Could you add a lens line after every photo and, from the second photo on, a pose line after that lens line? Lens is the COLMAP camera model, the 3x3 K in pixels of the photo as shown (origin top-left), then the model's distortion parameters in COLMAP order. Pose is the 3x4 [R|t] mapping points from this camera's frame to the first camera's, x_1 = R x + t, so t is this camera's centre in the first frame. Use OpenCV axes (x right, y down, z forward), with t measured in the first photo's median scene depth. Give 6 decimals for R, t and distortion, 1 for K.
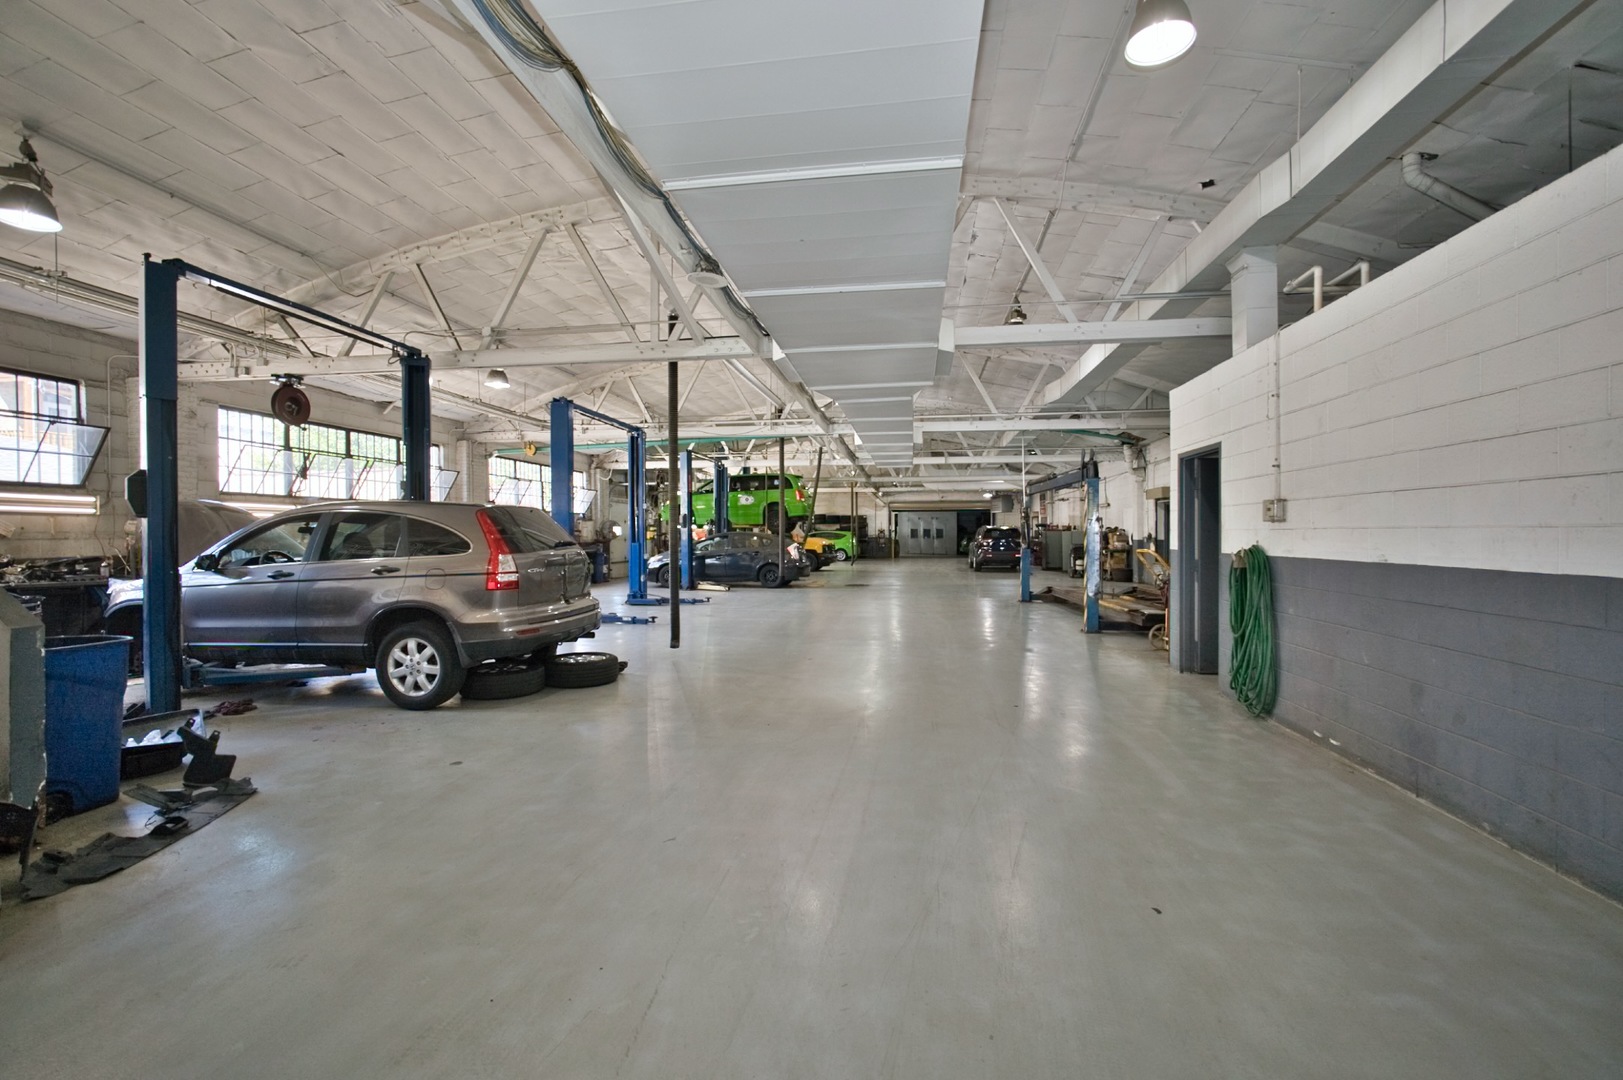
lens RADIAL K [[713.5, 0, 813.7], [0, 713.5, 536.0], [0, 0, 1]] dist [-0.016503, 0.000733]
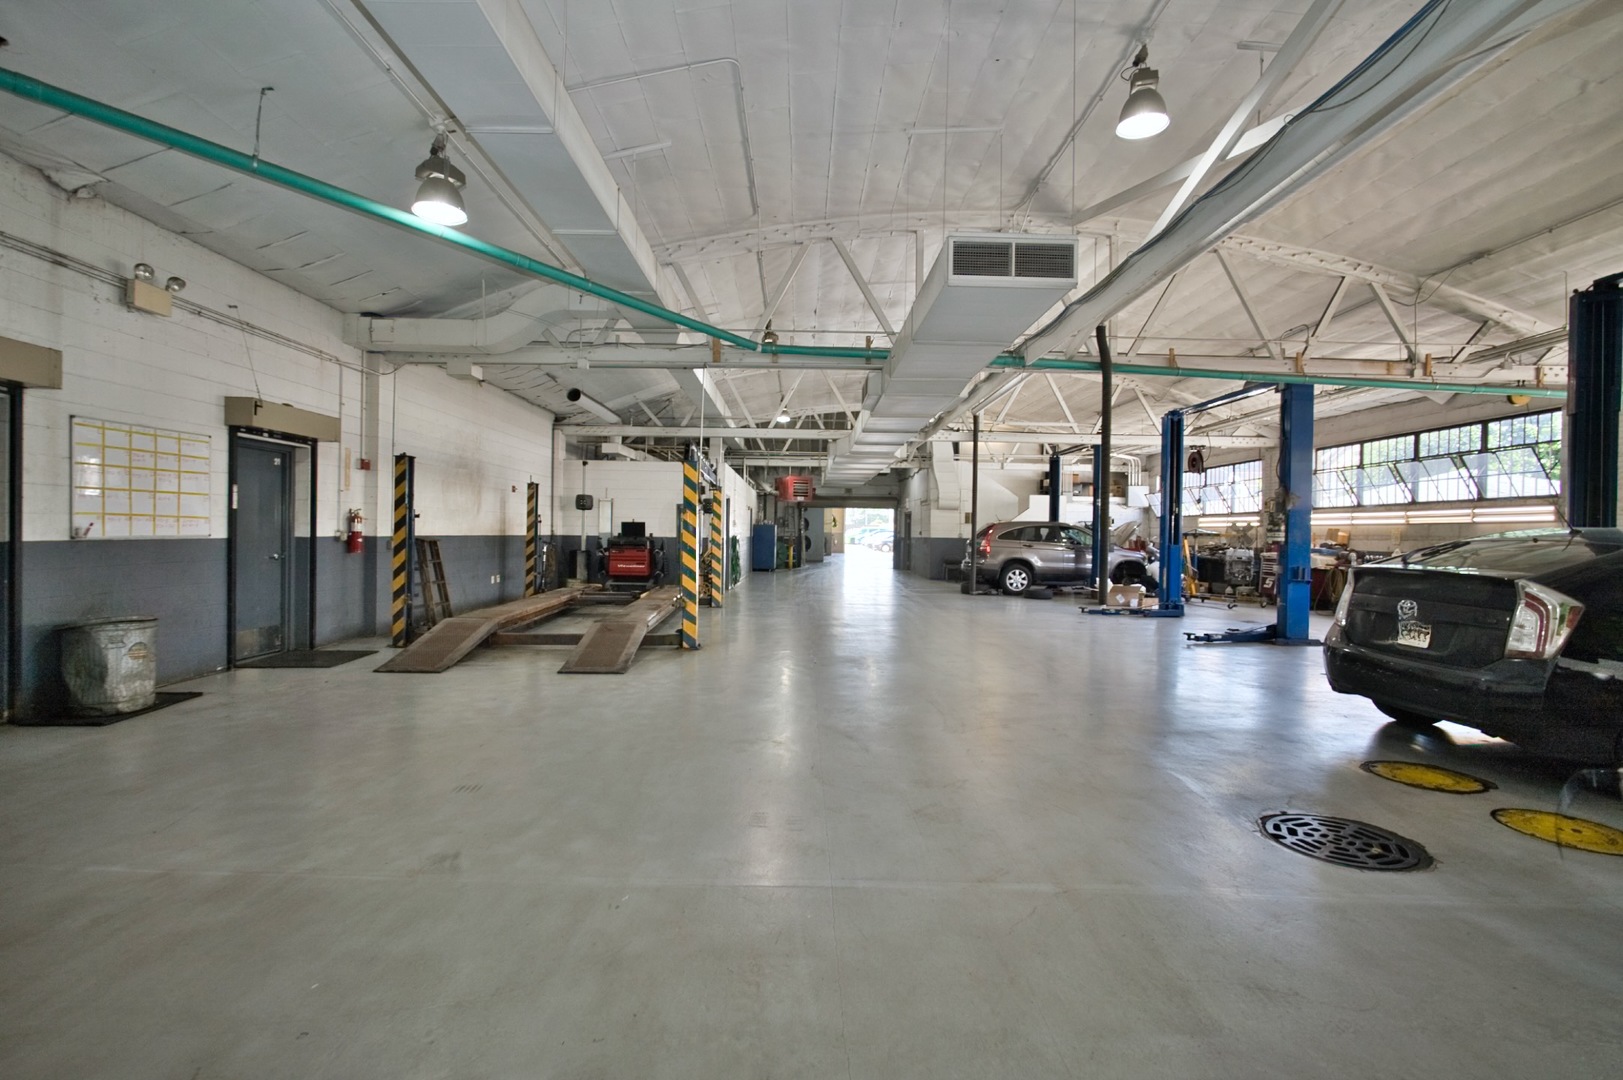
lens RADIAL K [[713.5, 0, 812.9], [0, 713.5, 538.4], [0, 0, 1]] dist [-0.016503, 0.000733]
pose [[-0.986803, -0.008133, -0.161722, 0.346143], [-0.010649, 0.999835, 0.014700, -0.006191], [0.161576, 0.016228, -0.986727, 1.840420]]
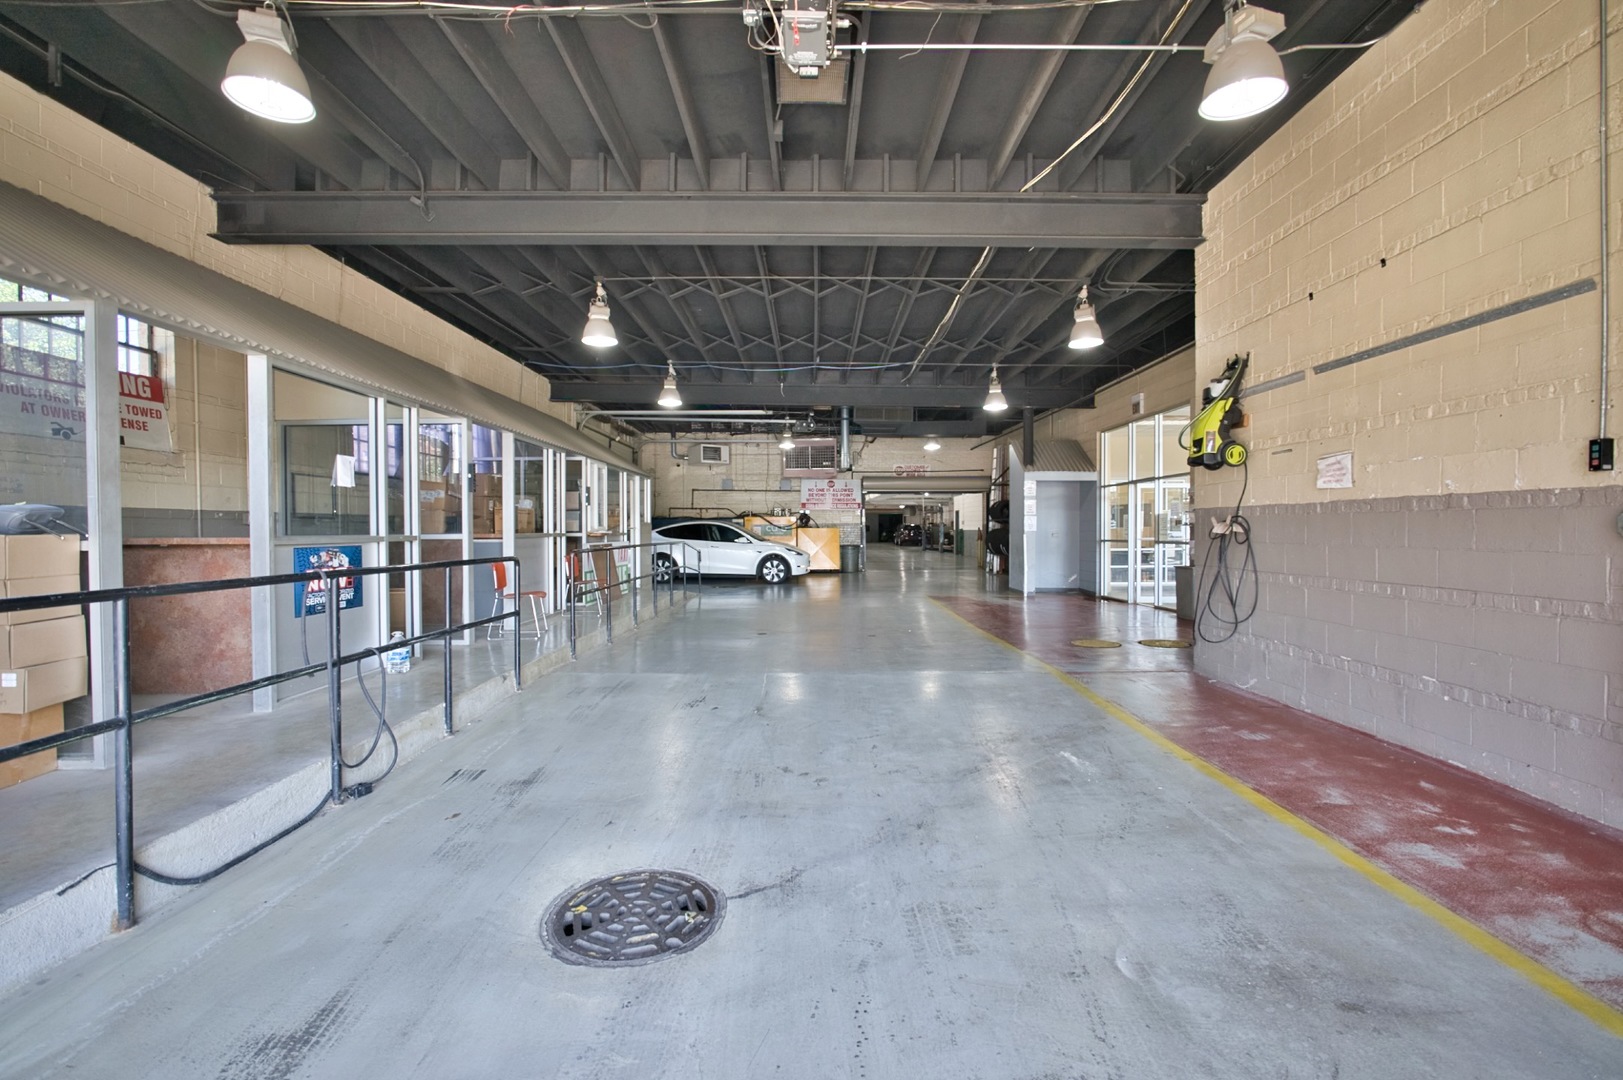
lens RADIAL K [[713.5, 0, 812.6], [0, 713.5, 540.0], [0, 0, 1]] dist [-0.016503, 0.000733]
pose [[0.989803, -0.000769, 0.142444, -0.352420], [-0.000238, 0.999975, 0.007050, 0.020797], [-0.142446, -0.007012, 0.989778, -1.120265]]
